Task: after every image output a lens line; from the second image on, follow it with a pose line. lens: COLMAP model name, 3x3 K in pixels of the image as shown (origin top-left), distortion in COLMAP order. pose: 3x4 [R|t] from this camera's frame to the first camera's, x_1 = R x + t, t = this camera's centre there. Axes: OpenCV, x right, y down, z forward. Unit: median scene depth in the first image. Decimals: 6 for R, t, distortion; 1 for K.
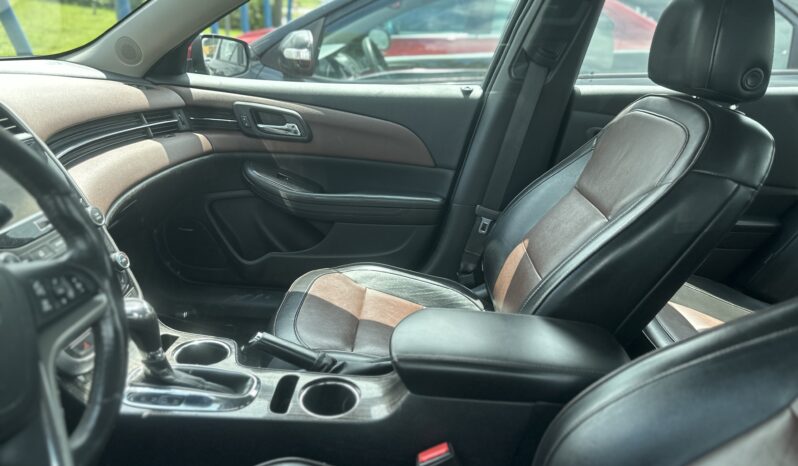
lens RADIAL K [[551.4, 0, 398.7], [0, 551.4, 233.3], [0, 0, 1]] dist [0.039950, -0.012869]
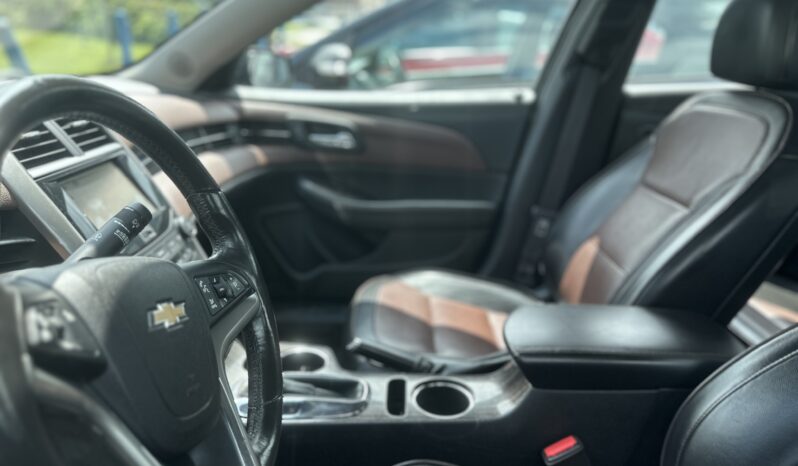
lens RADIAL K [[551.4, 0, 398.4], [0, 551.4, 233.6], [0, 0, 1]] dist [0.039950, -0.012869]
pose [[0.997504, -0.041297, 0.057276, -0.178401], [0.043786, 0.998119, -0.042907, 0.031594], [-0.055396, 0.045307, 0.997436, 0.007595]]
